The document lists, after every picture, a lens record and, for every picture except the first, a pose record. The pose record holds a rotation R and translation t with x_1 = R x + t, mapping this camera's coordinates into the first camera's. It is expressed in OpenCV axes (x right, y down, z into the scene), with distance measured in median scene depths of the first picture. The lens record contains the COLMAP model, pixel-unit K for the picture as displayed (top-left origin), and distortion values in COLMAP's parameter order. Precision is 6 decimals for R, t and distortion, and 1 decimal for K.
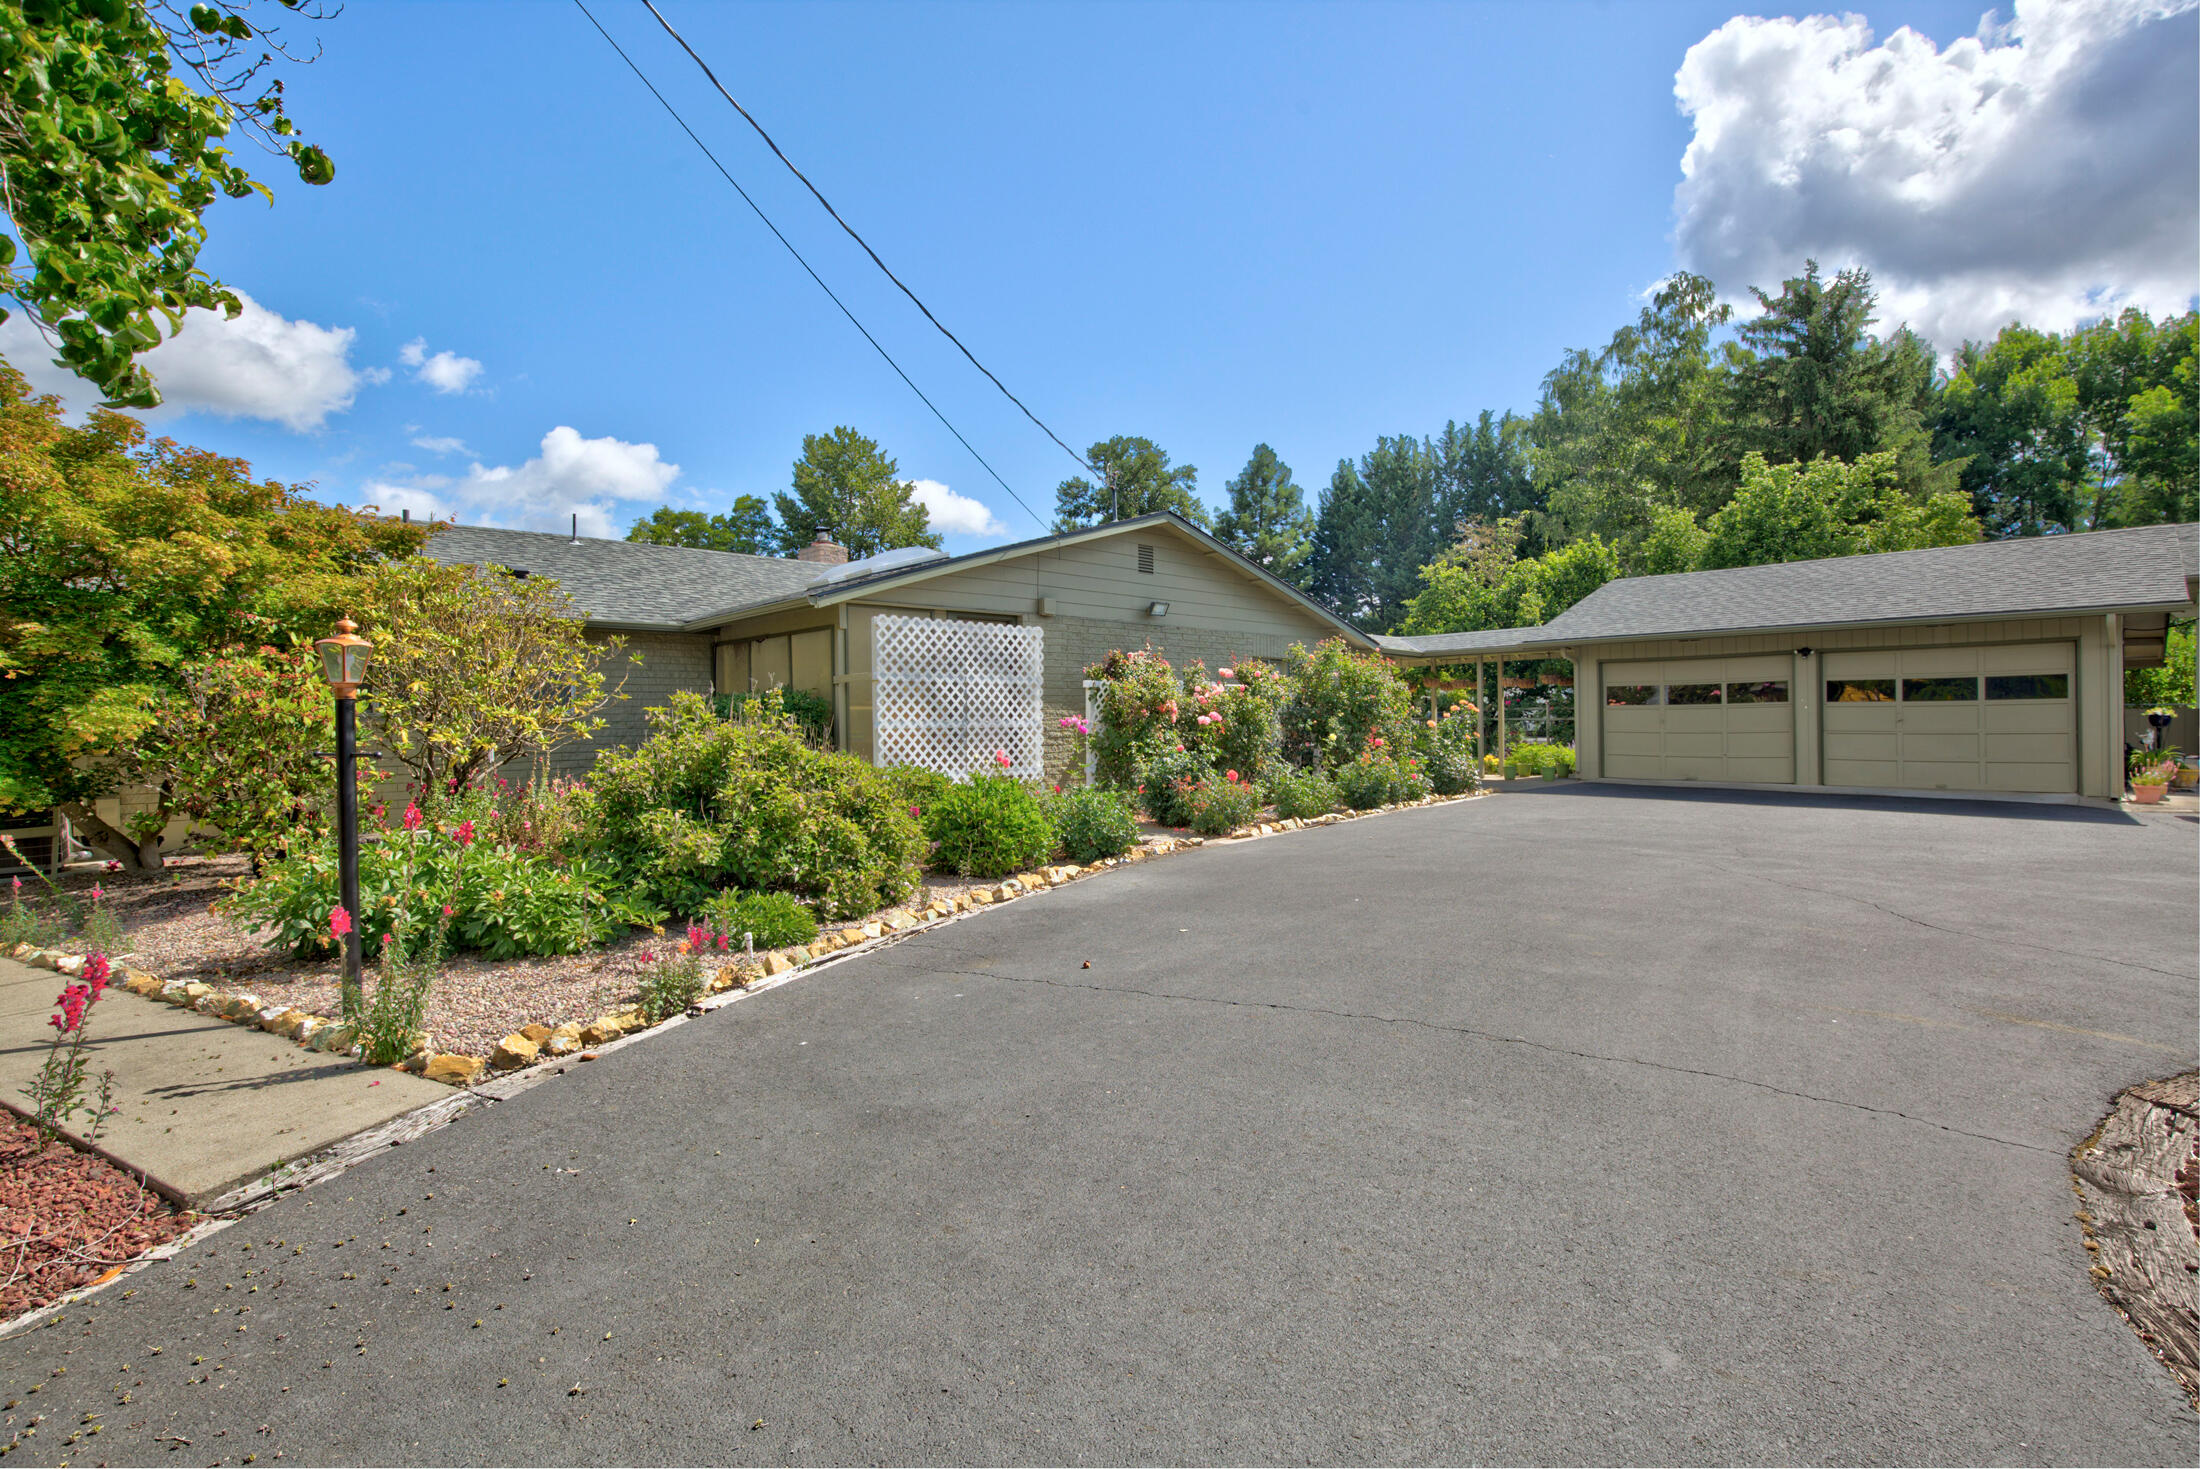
lens RADIAL K [[1008.0, 0, 1161.8], [0, 1008.0, 739.3], [0, 0, 1]] dist [-0.003515, 0.000086]
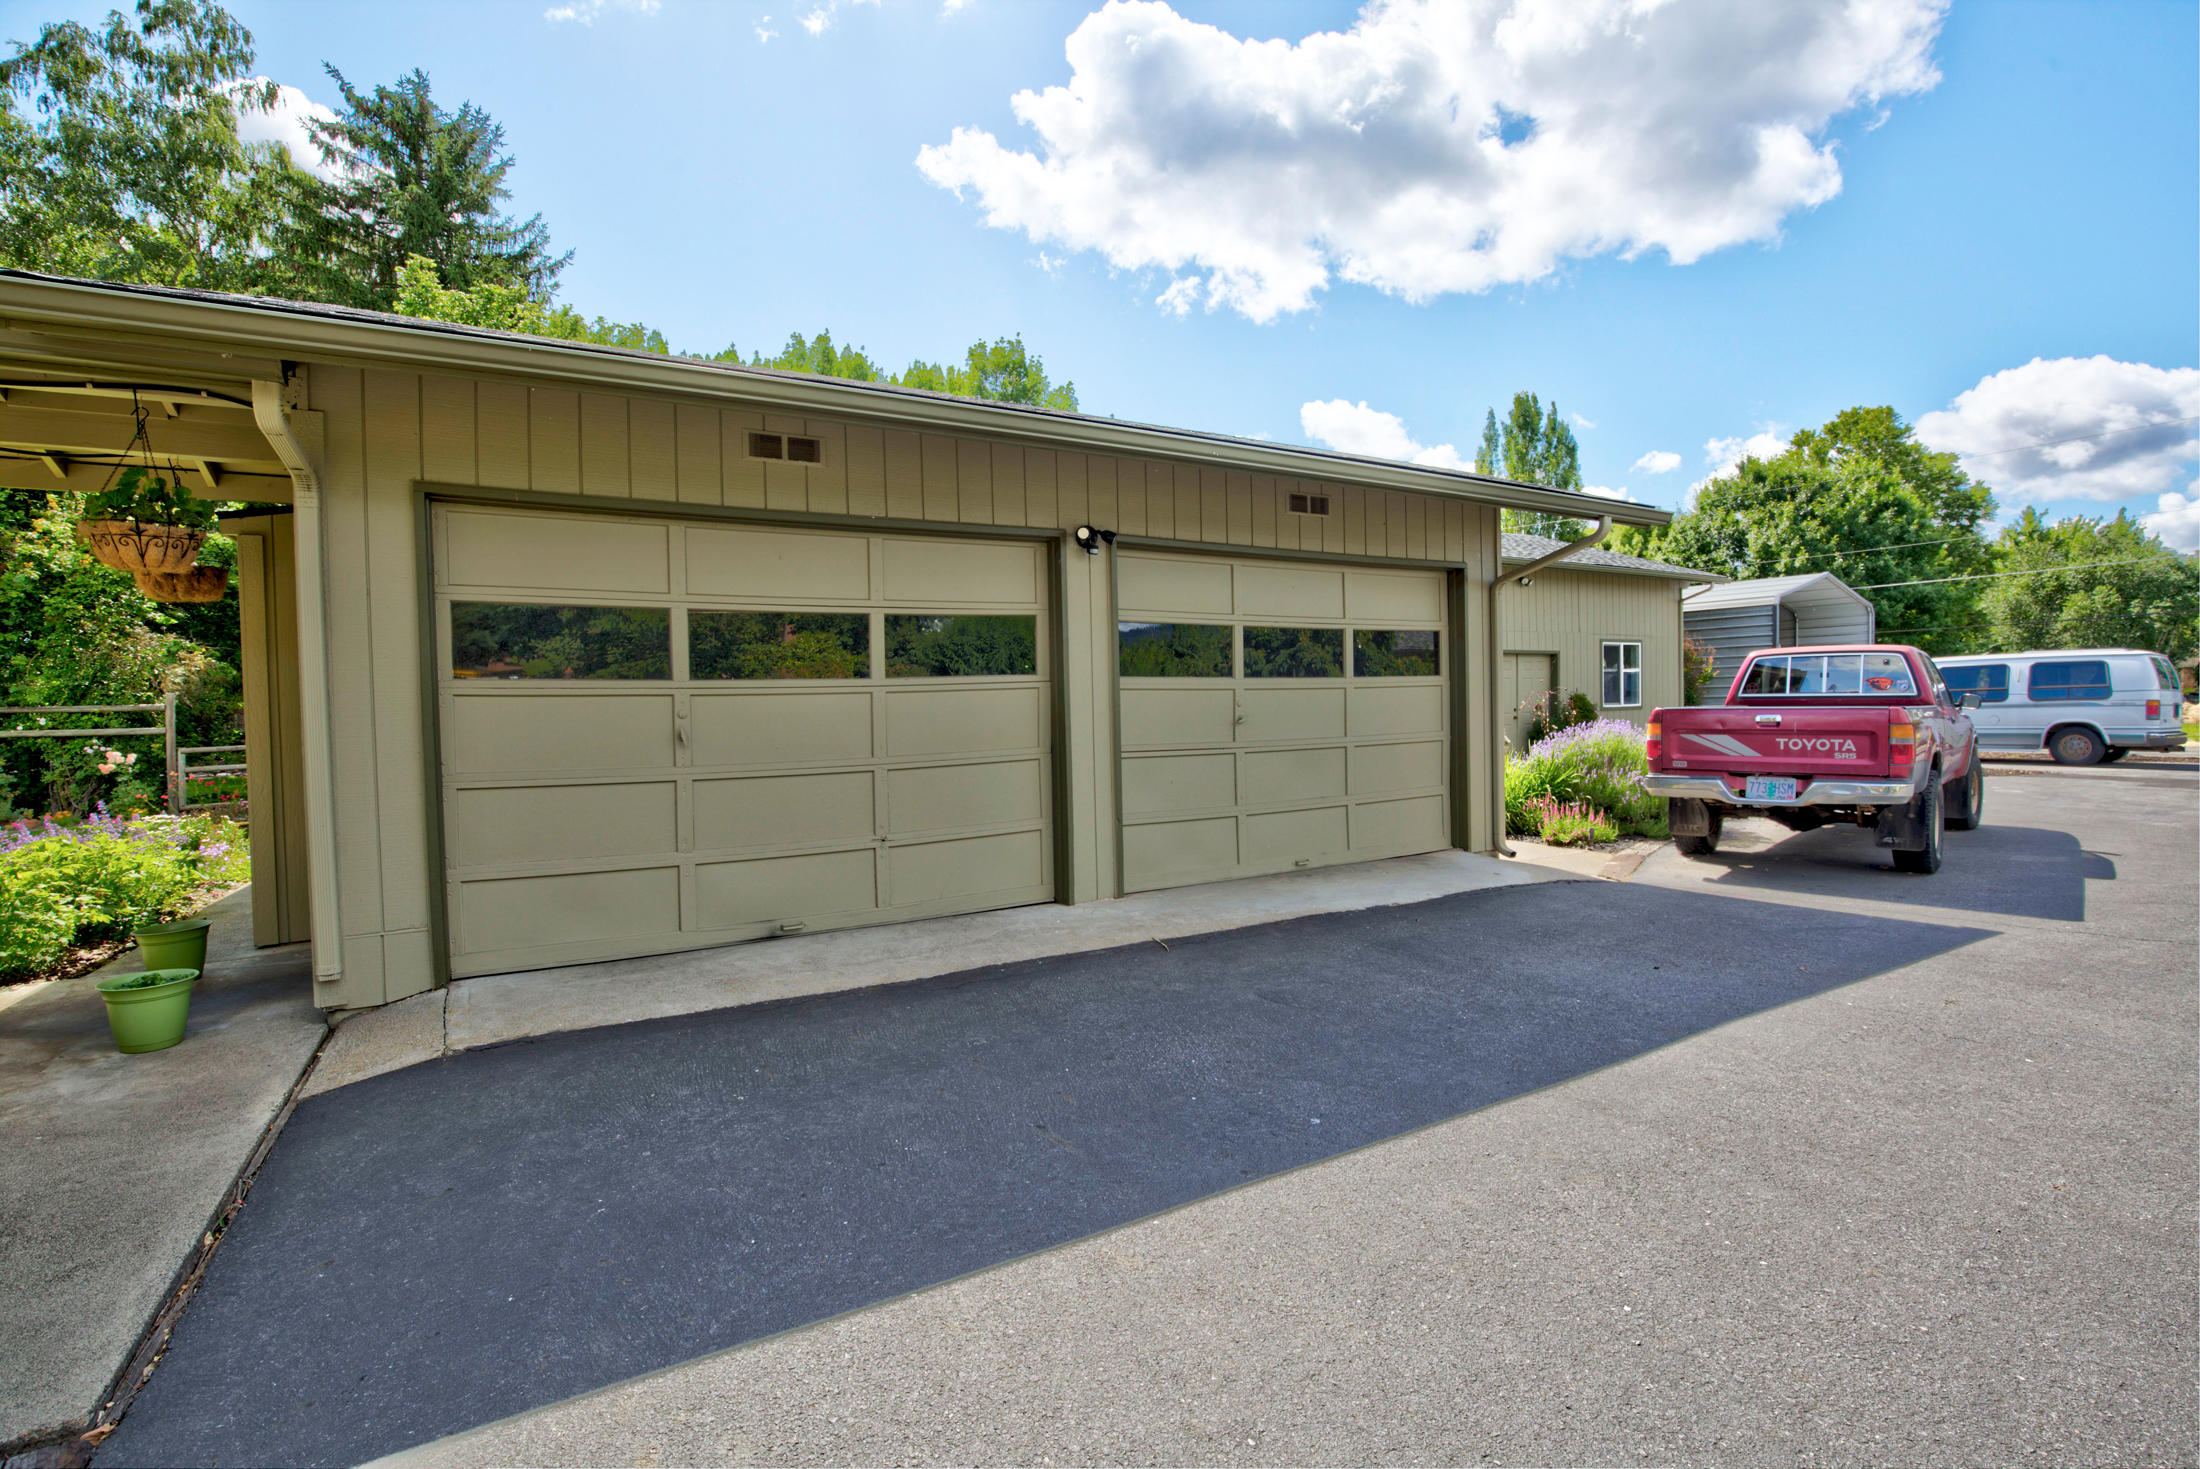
lens RADIAL K [[1005.5, 0, 1100.0], [0, 1005.5, 734.5], [0, 0, 1]] dist [0.001194, 0.000896]
pose [[0.316962, -0.030903, 0.947935, 0.258071], [0.030475, 0.999285, 0.022387, -0.021185], [-0.947949, 0.021792, 0.317677, 0.764181]]
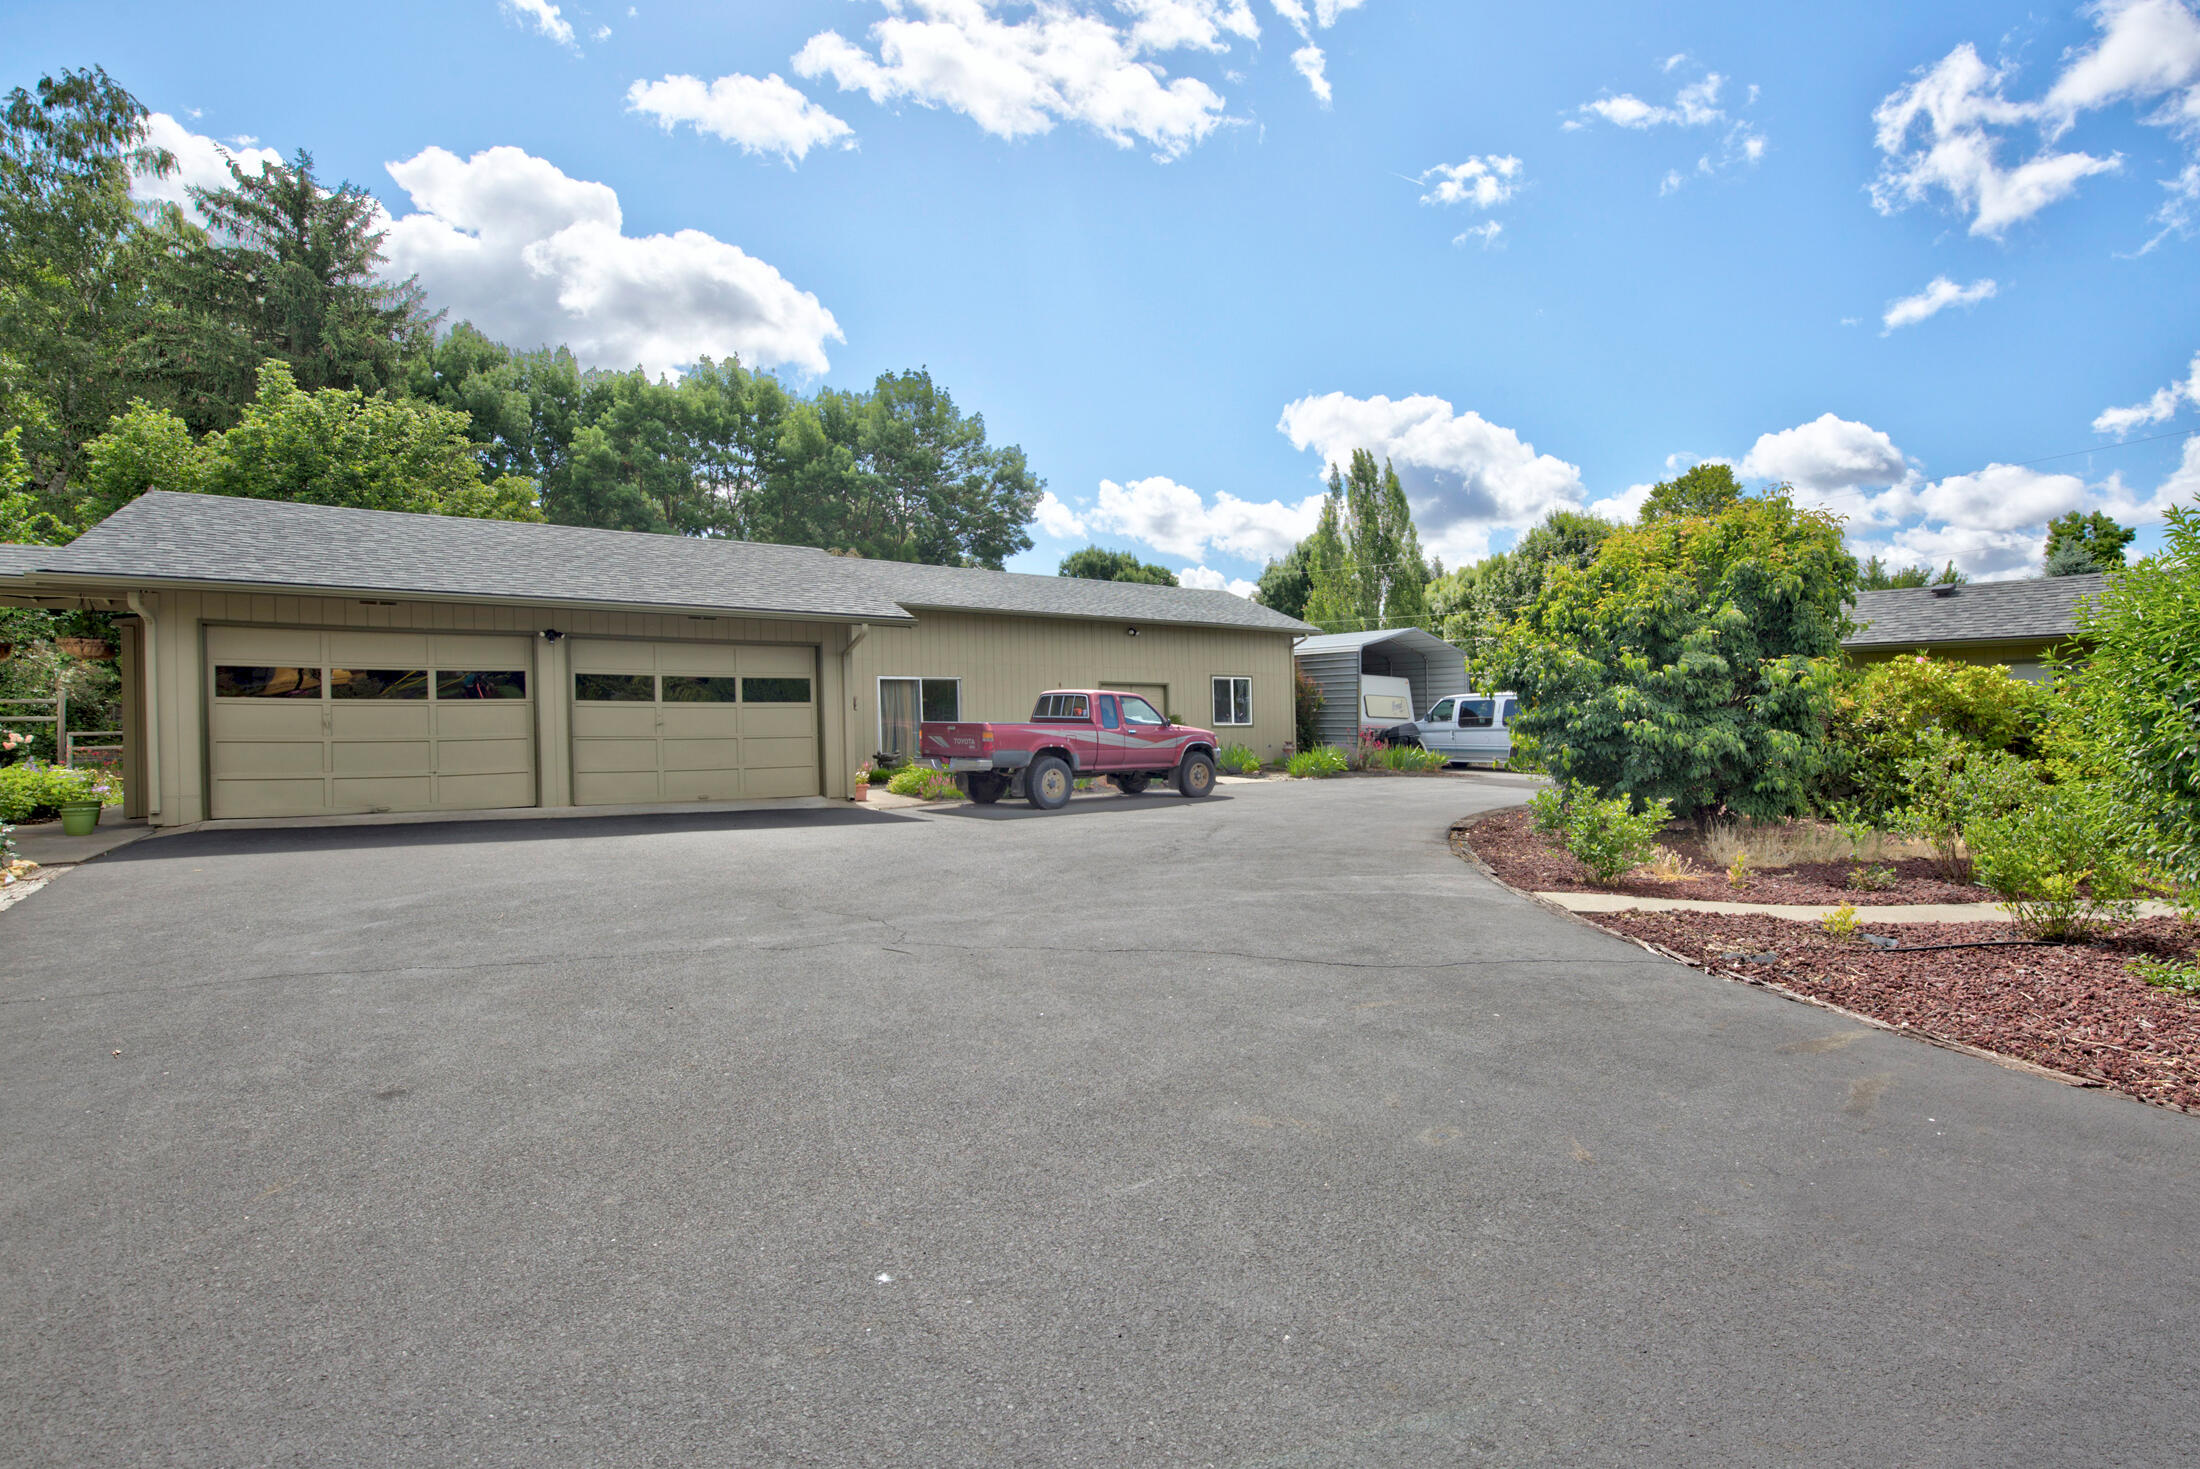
lens RADIAL K [[1008.0, 0, 1161.8], [0, 1008.0, 739.3], [0, 0, 1]] dist [-0.003515, 0.000086]
pose [[0.222071, -0.018056, 0.974863, -0.007661], [0.009136, 0.999823, 0.016437, -0.013513], [-0.974988, 0.005257, 0.222196, 0.325211]]
